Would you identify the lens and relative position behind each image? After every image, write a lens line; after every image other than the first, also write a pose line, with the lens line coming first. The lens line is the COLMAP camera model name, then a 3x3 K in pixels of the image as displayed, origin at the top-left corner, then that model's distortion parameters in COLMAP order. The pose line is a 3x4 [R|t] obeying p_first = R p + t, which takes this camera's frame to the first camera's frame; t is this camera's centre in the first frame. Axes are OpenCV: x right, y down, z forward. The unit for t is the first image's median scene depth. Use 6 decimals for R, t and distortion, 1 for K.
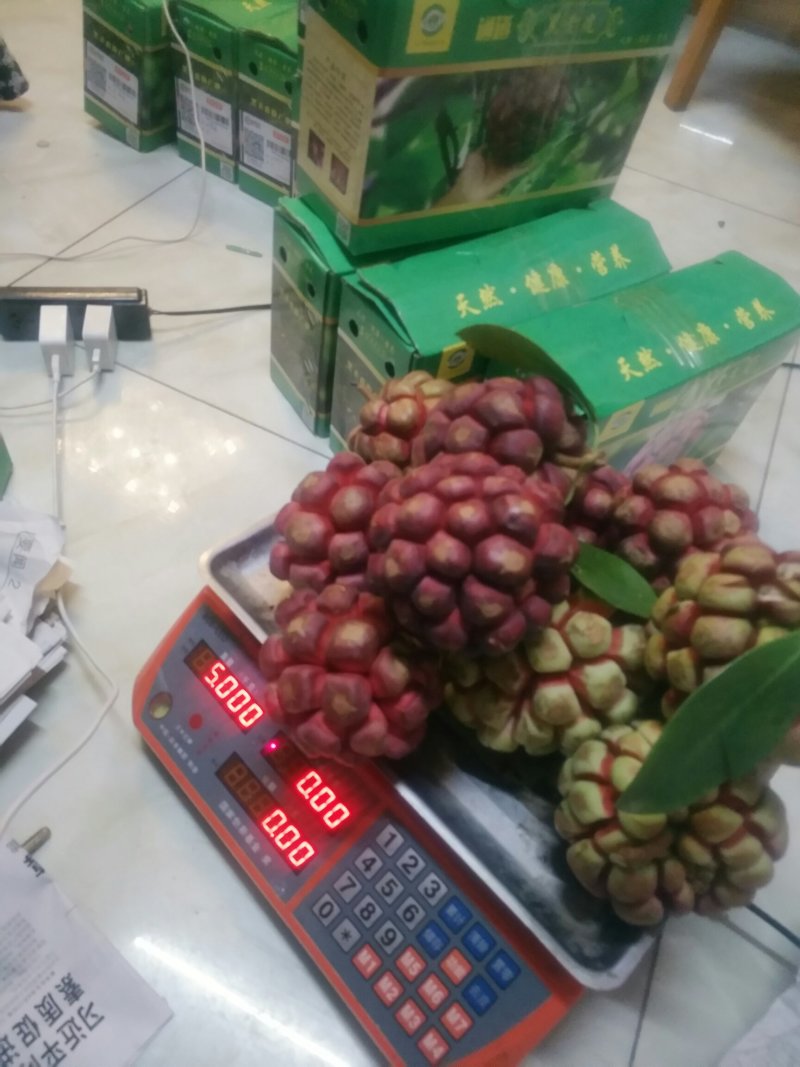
lens RADIAL K [[784.5, 0, 400.0], [0, 784.5, 533.5], [0, 0, 1]] dist [0.025853, -0.000521]
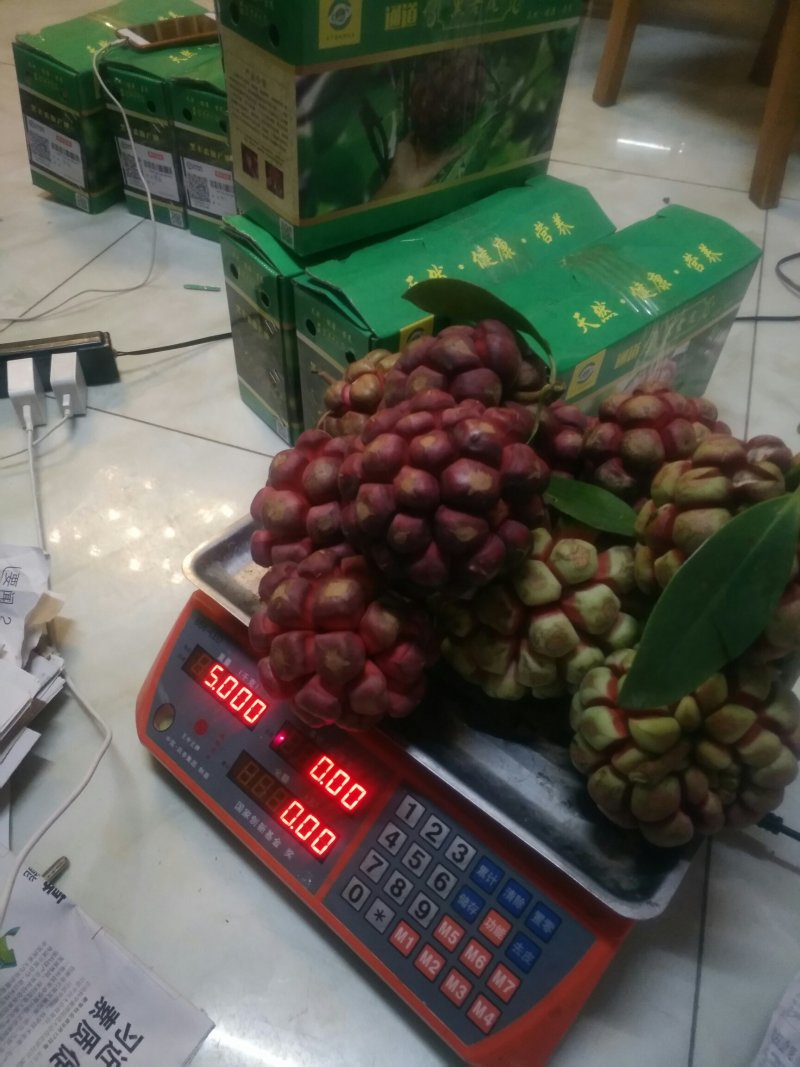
lens RADIAL K [[791.2, 0, 400.0], [0, 791.2, 533.5], [0, 0, 1]] dist [0.012368, 0.007335]
pose [[0.989367, -0.145354, -0.004927, 0.026494], [0.144812, 0.987686, -0.059213, 0.098090], [0.013473, 0.057870, 0.998233, 0.003456]]
